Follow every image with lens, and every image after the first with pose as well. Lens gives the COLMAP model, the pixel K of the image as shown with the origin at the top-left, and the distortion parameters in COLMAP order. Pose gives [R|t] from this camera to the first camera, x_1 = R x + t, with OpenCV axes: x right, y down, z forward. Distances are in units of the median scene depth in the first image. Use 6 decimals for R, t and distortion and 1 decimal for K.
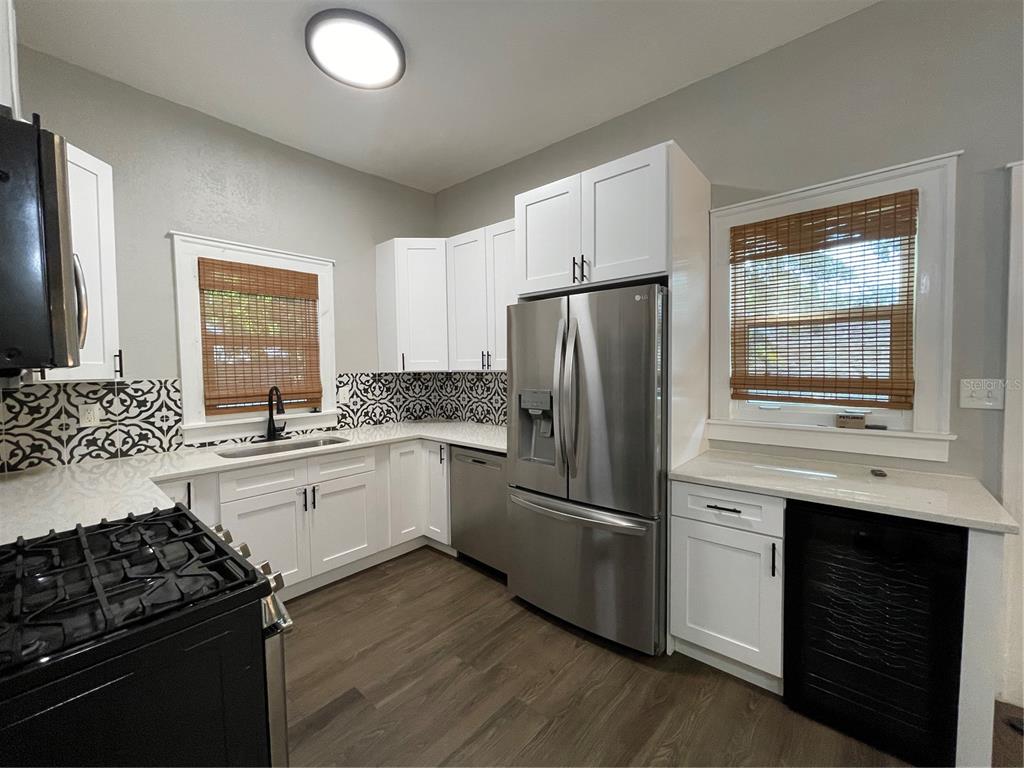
lens RADIAL K [[415.3, 0, 513.3], [0, 415.3, 387.5], [0, 0, 1]] dist [0.001854, -0.000238]
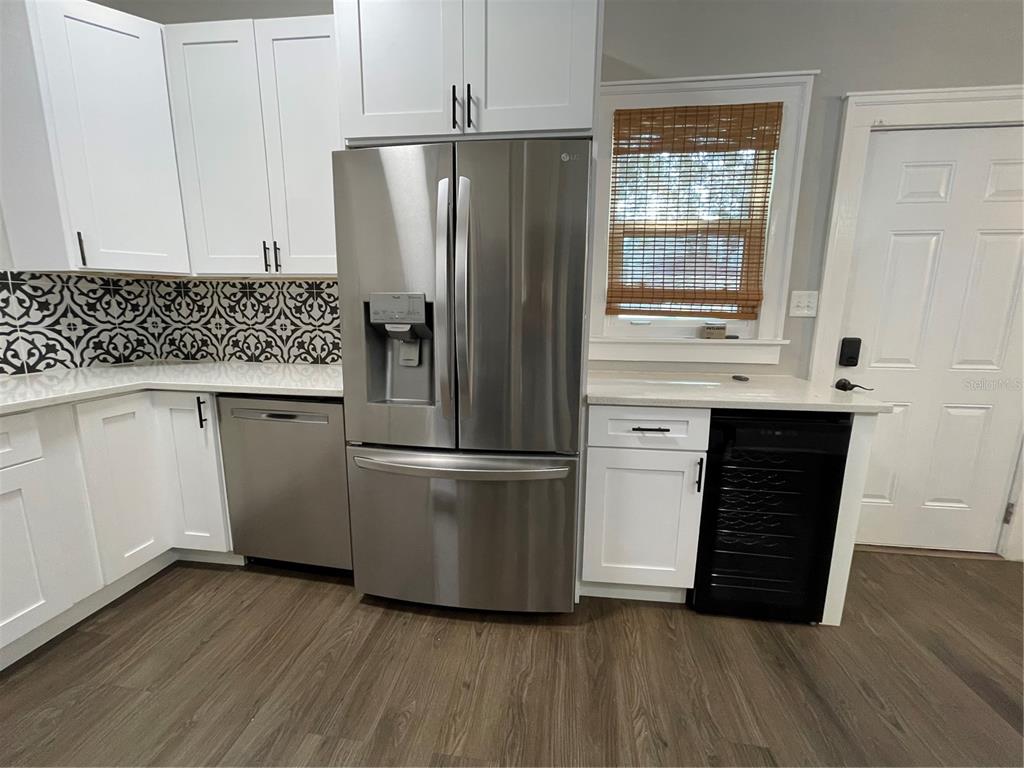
lens RADIAL K [[415.3, 0, 515.2], [0, 415.3, 385.1], [0, 0, 1]] dist [0.001854, -0.000238]
pose [[0.831289, -0.076892, 0.550497, -0.150118], [0.007404, 0.991830, 0.127355, 0.061592], [-0.555791, -0.101793, 0.825066, 0.323313]]
